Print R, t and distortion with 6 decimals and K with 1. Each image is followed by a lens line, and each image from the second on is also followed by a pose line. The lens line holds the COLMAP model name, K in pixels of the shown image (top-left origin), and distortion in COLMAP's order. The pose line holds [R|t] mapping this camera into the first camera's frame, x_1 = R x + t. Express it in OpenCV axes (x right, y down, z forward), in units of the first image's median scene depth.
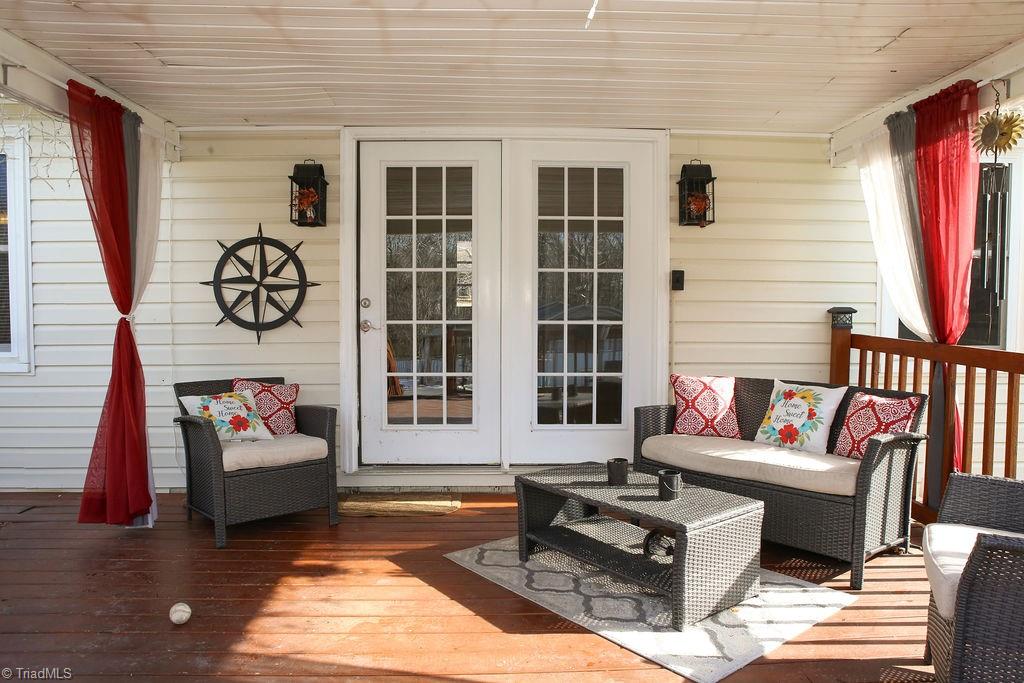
lens RADIAL K [[703.5, 0, 514.3], [0, 703.5, 339.1], [0, 0, 1]] dist [-0.037293, 0.005007]
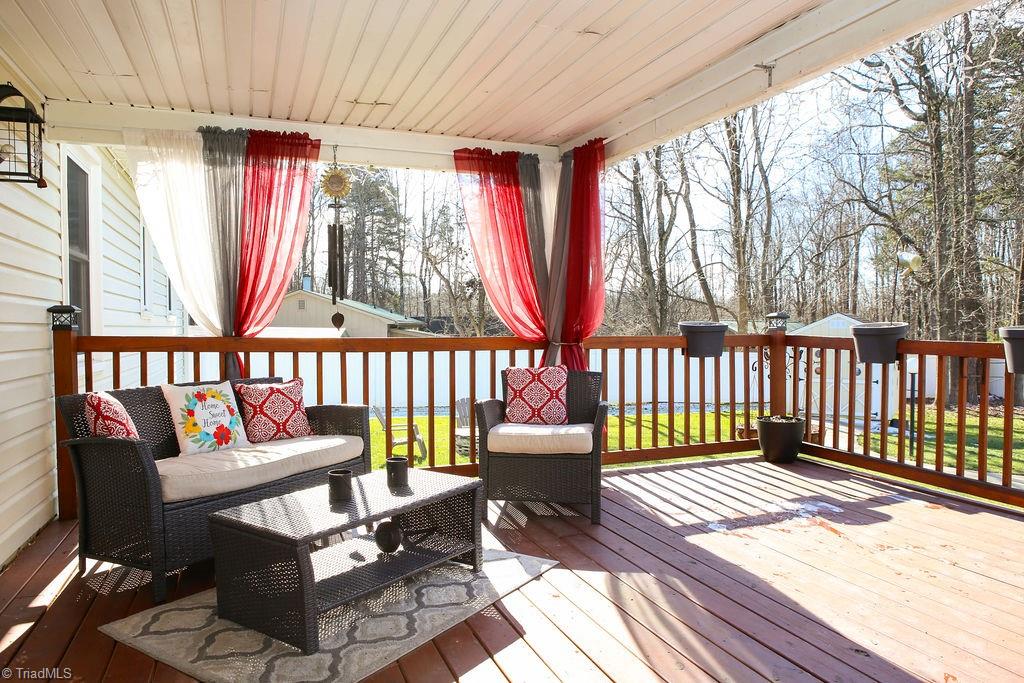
lens RADIAL K [[703.5, 0, 514.3], [0, 703.5, 339.1], [0, 0, 1]] dist [-0.037293, 0.005007]
pose [[-0.292522, -0.031390, 0.955743, -0.791075], [0.054732, 0.997273, 0.049506, -0.025736], [-0.954691, 0.066791, -0.290007, 1.105472]]
